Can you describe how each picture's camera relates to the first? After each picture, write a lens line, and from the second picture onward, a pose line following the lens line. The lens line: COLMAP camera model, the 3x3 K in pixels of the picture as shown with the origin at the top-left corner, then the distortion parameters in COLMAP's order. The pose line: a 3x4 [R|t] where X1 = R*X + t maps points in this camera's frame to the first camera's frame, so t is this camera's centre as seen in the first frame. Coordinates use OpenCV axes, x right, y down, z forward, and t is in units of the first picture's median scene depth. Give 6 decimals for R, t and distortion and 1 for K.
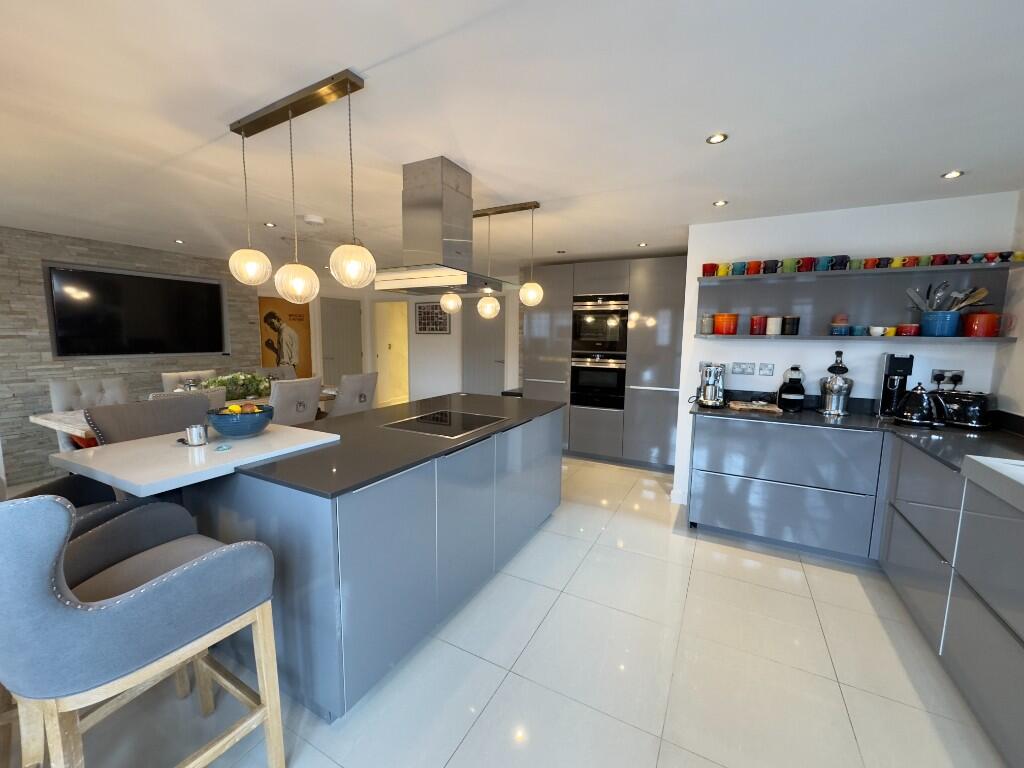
lens RADIAL K [[412.9, 0, 514.6], [0, 412.9, 384.1], [0, 0, 1]] dist [-0.004287, 0.000090]
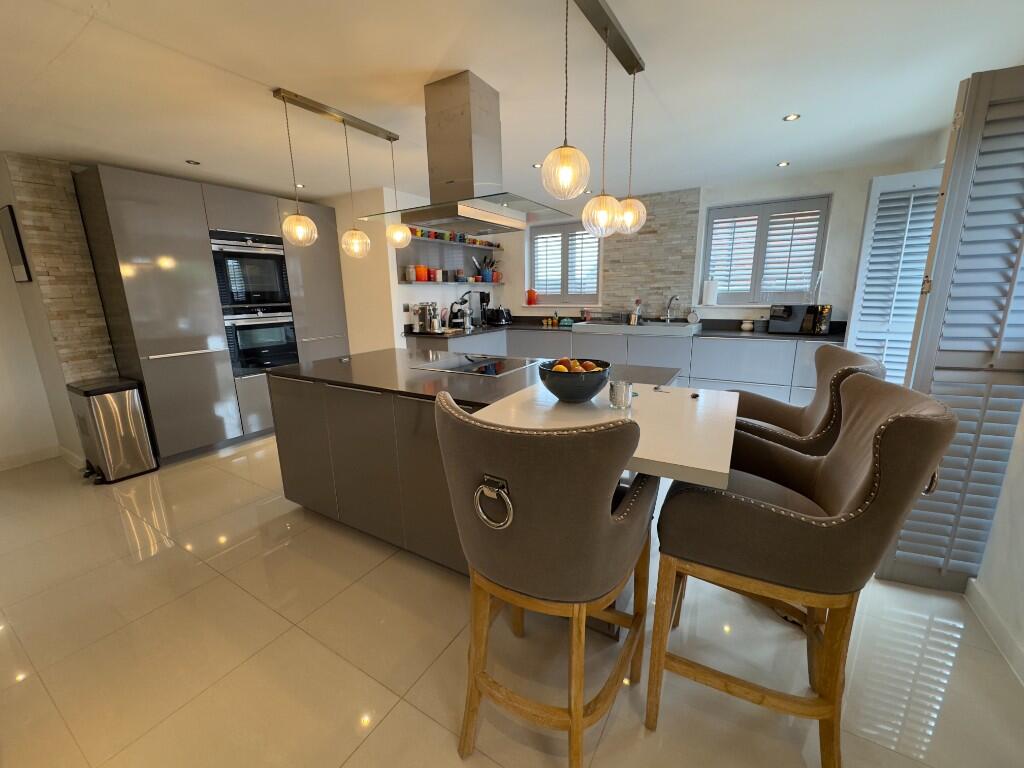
lens RADIAL K [[412.9, 0, 507.6], [0, 412.9, 384.3], [0, 0, 1]] dist [-0.004287, 0.000090]
pose [[0.052525, -0.230140, 0.971739, -0.894796], [0.137789, 0.965445, 0.221202, -0.056033], [-0.989068, 0.122276, 0.082421, 0.668722]]
